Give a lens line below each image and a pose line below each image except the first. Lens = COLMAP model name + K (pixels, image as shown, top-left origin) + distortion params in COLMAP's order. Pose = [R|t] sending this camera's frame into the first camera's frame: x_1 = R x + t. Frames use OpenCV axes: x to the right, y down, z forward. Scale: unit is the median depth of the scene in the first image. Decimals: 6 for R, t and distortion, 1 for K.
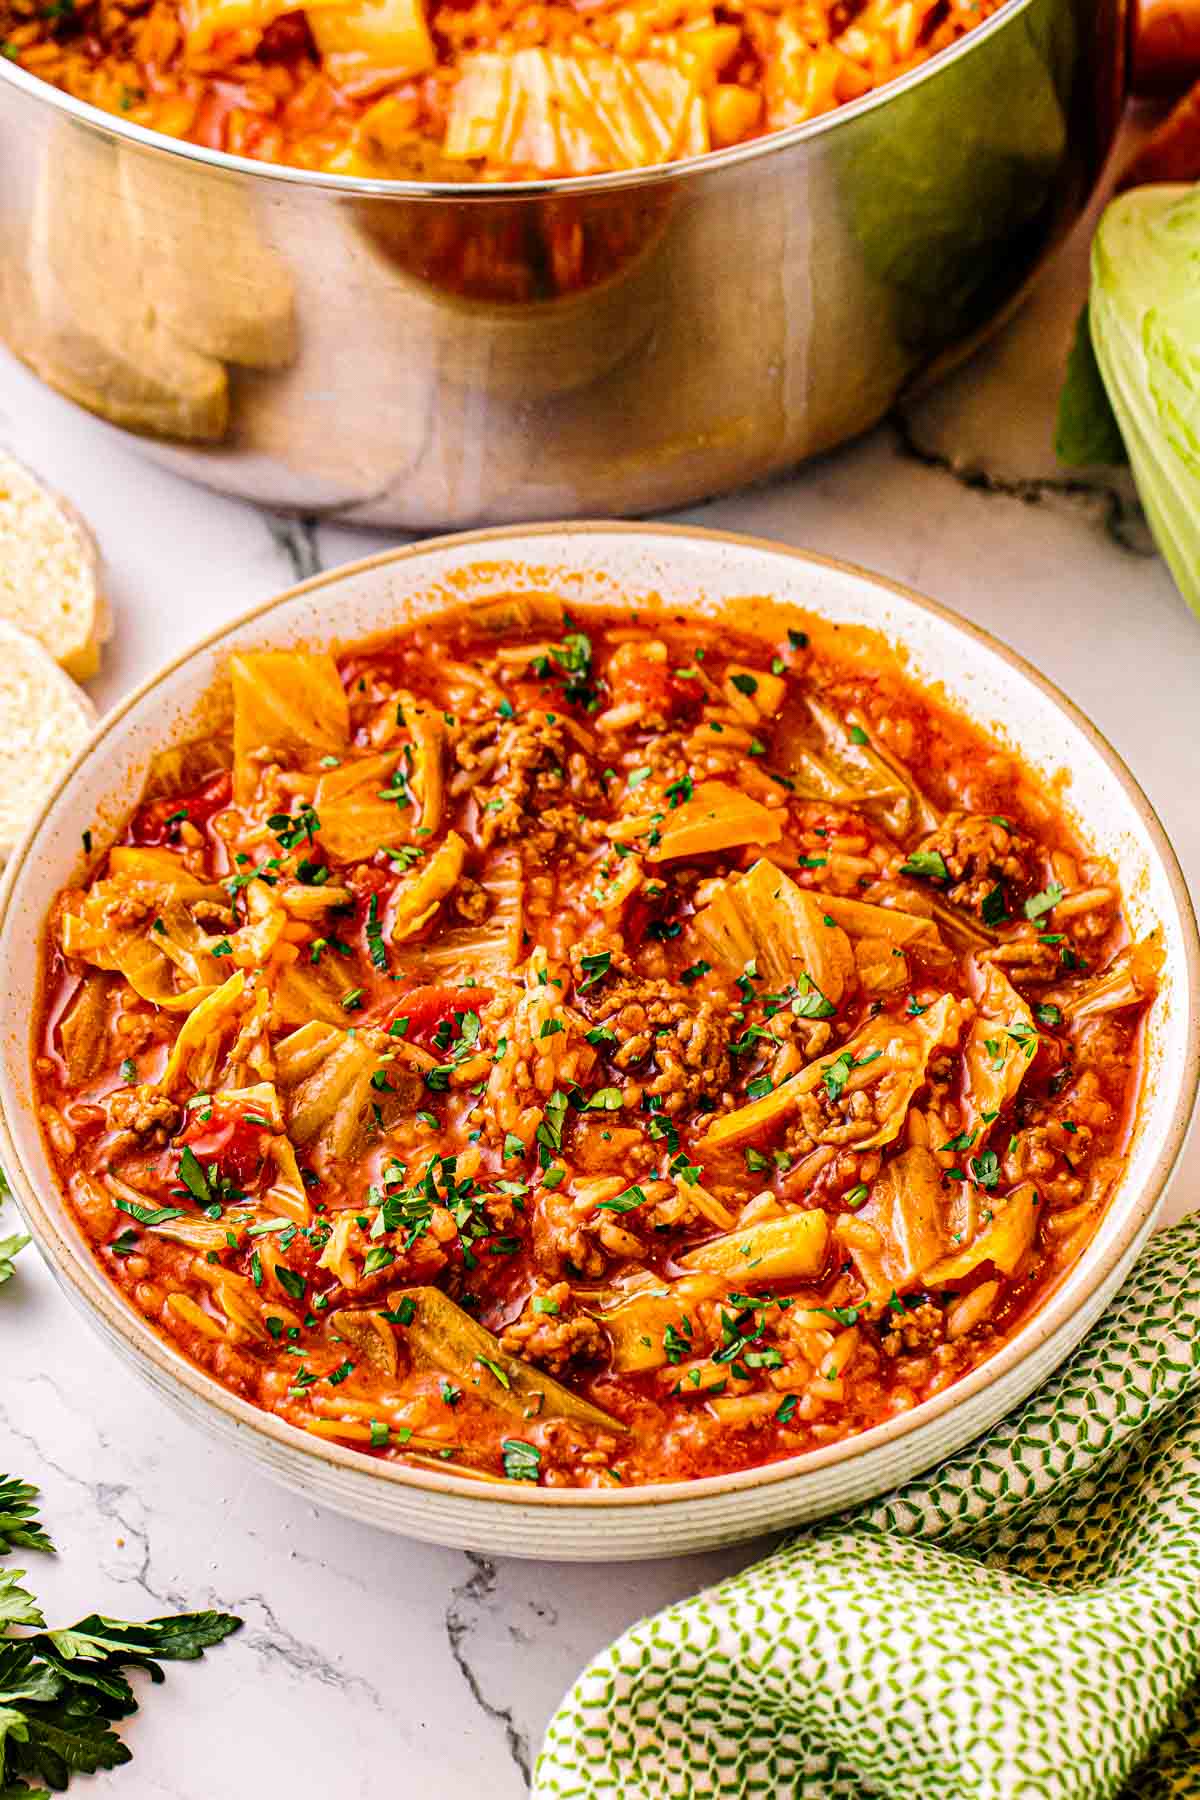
lens RADIAL K [[5944.2, 0, 602.1], [0, 5944.2, 919.1], [0, 0, 1]] dist [-0.081880, 0.000000]
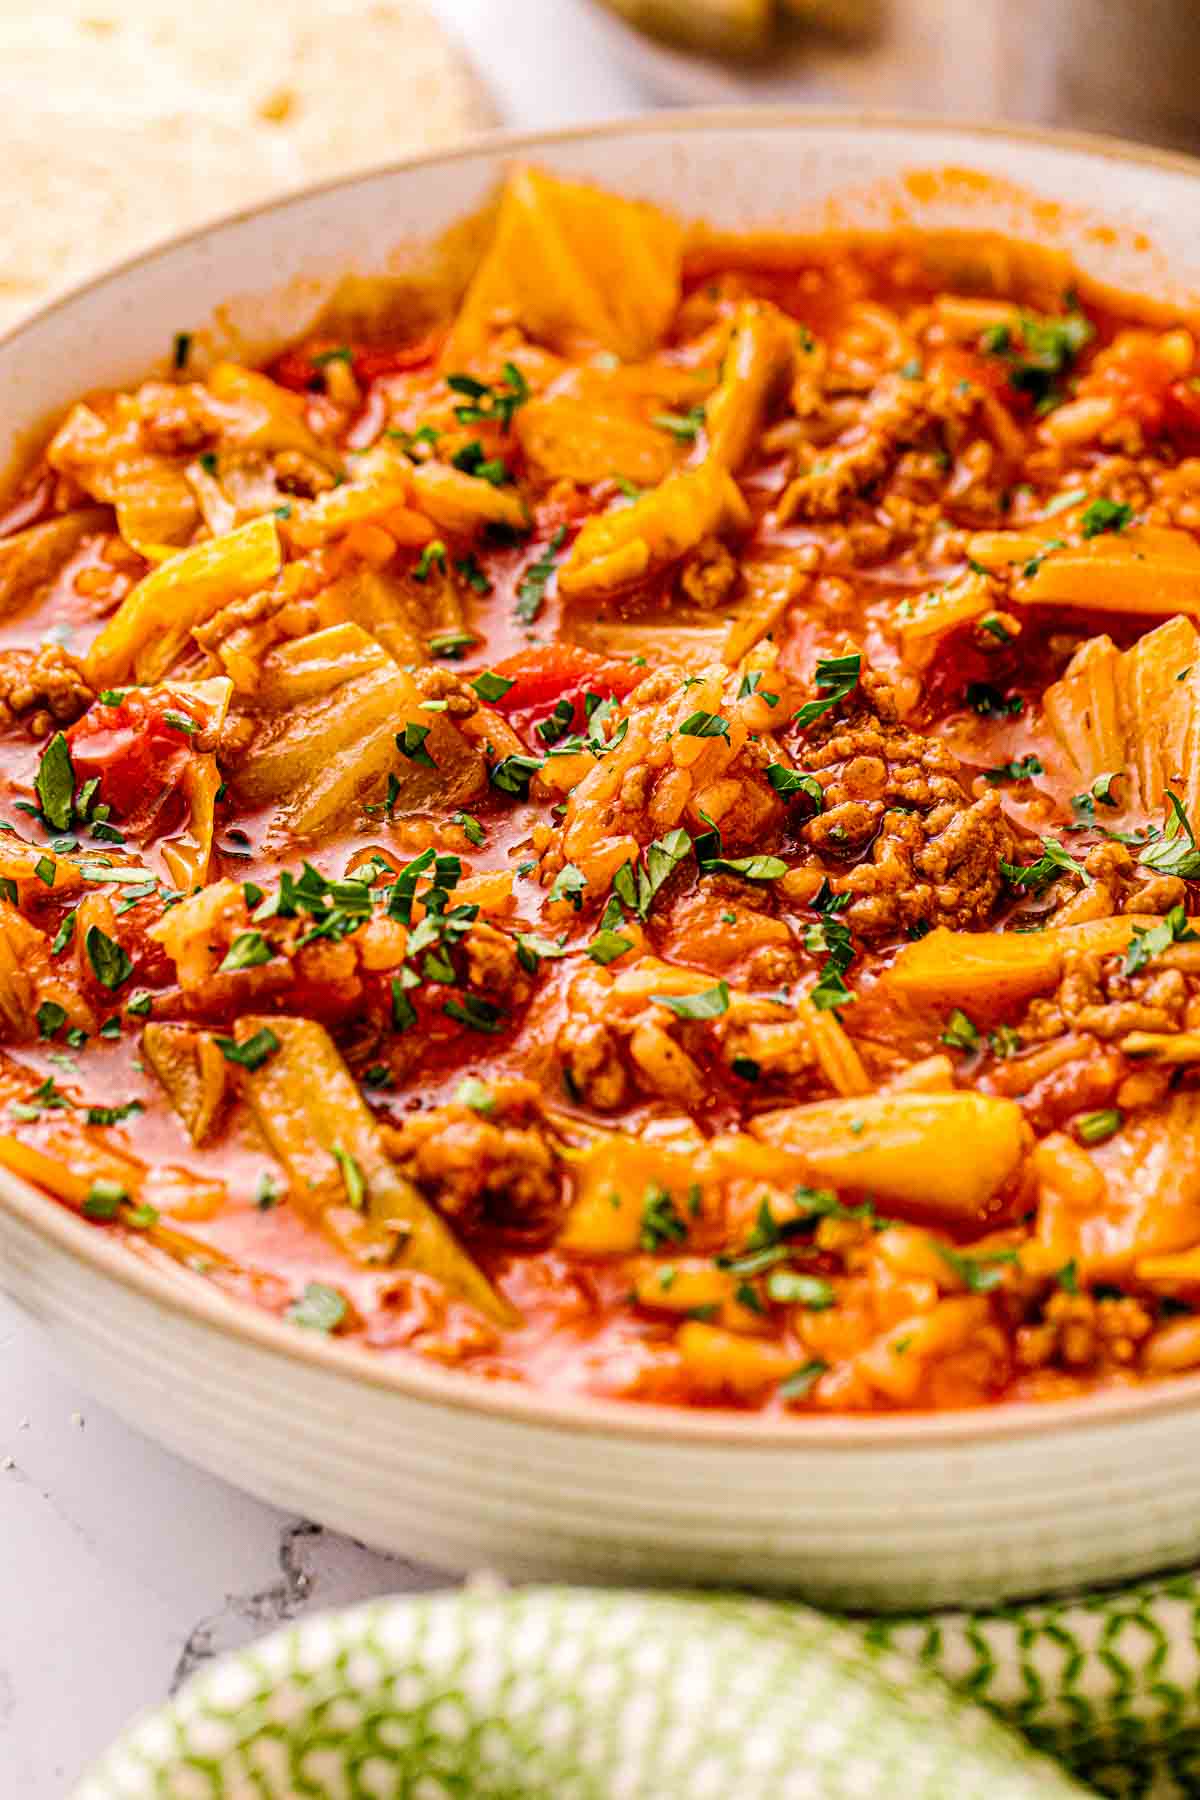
lens RADIAL K [[5944.2, 0, 609.4], [0, 5944.2, 889.0], [0, 0, 1]] dist [-0.081880, 0.000000]
pose [[0.924213, 0.276204, -0.263709, 0.140367], [-0.319883, 0.937122, -0.139562, 0.117604], [0.208579, 0.213341, 0.954453, 0.452257]]
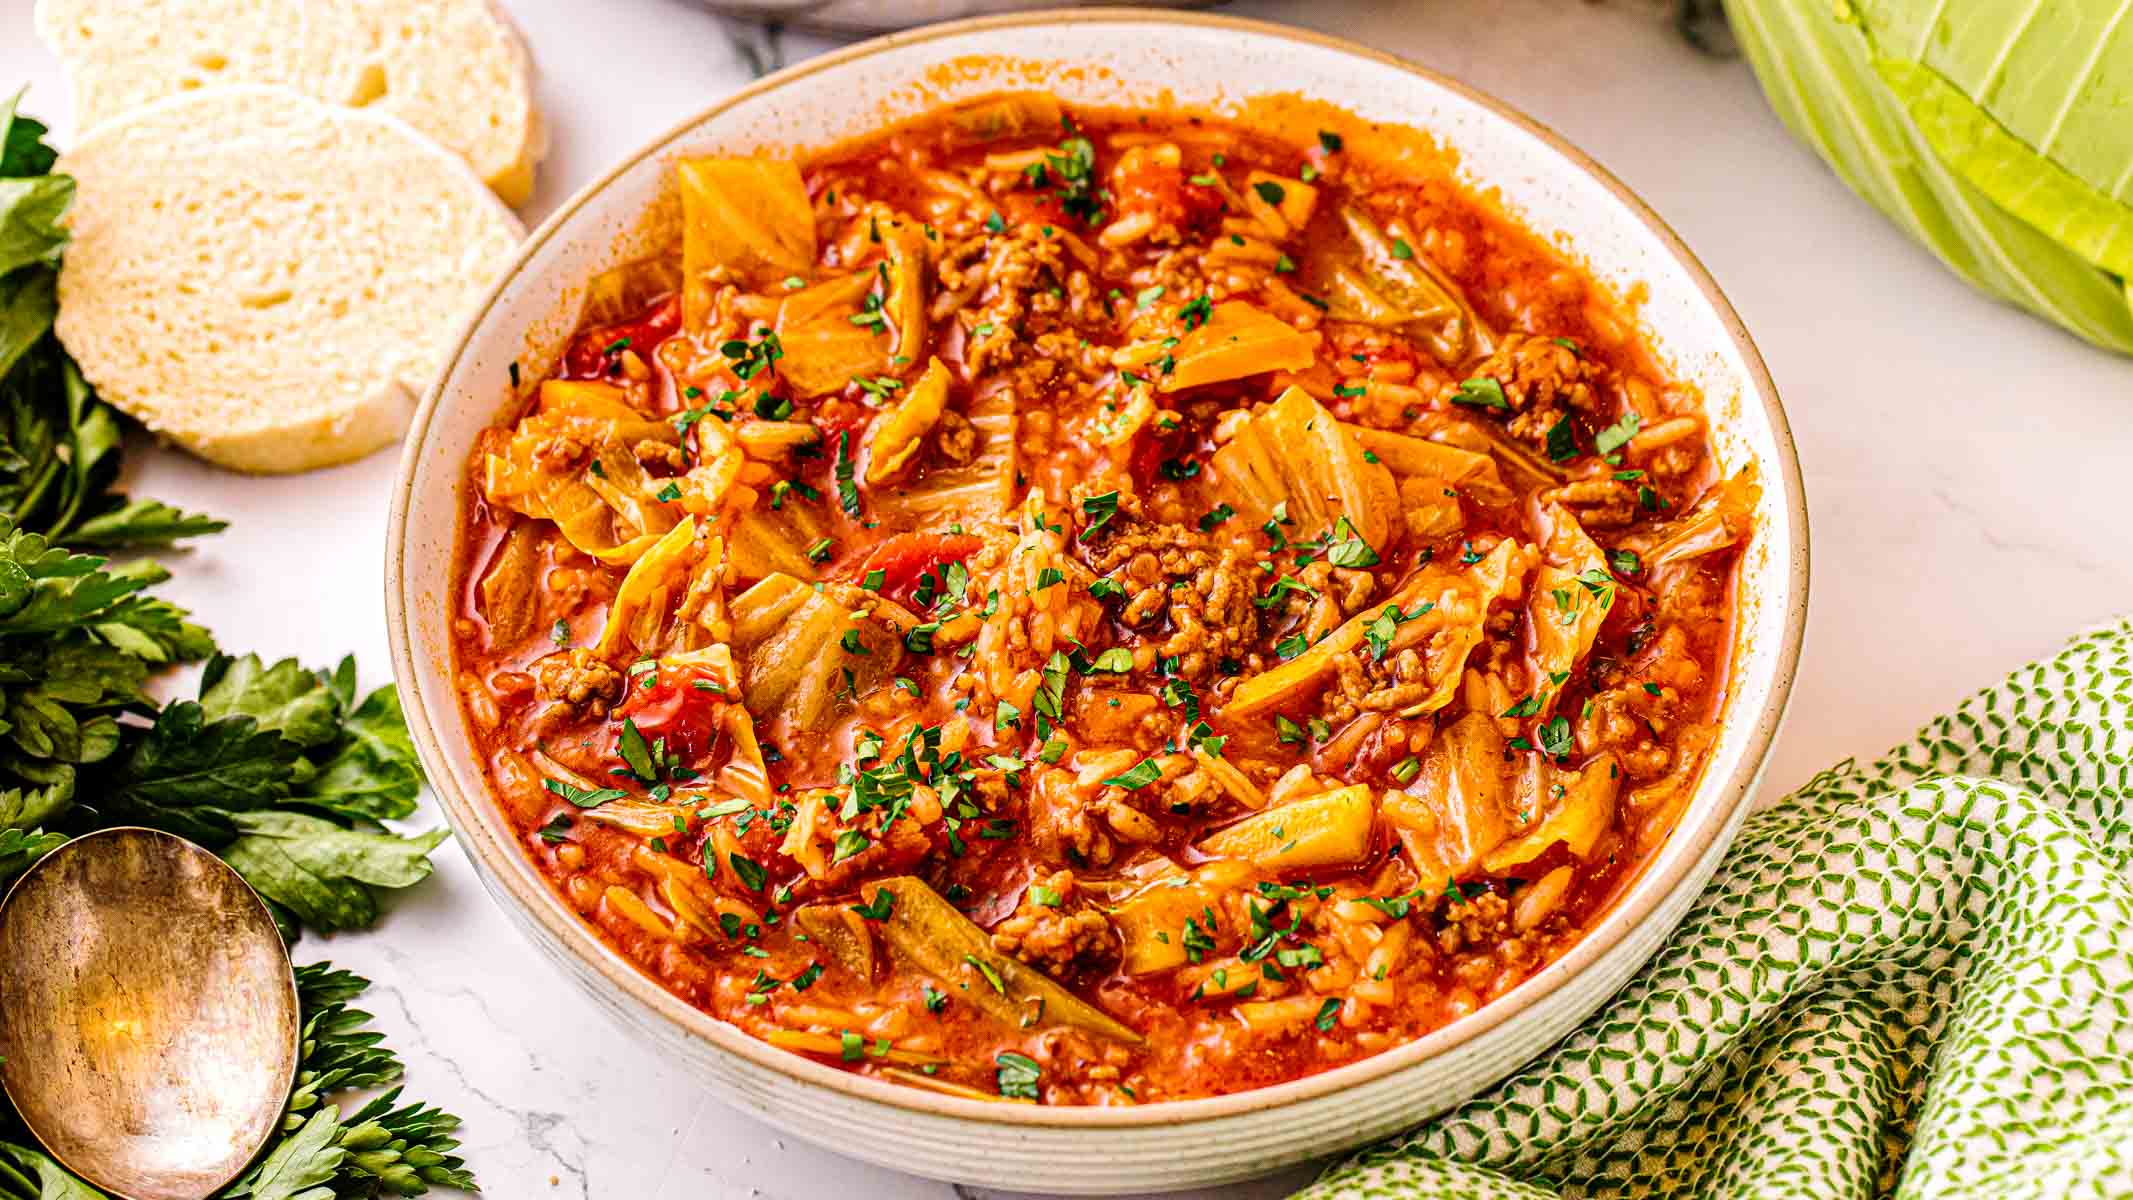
lens RADIAL K [[6037.2, 0, 1064.2], [0, 6037.2, 579.8], [0, 0, 1]] dist [-0.011469, 0.000000]
pose [[0.999953, -0.006596, -0.007110, -0.000264], [0.006558, 0.999964, -0.005354, 0.023335], [0.007146, 0.005308, 0.999960, 0.124535]]
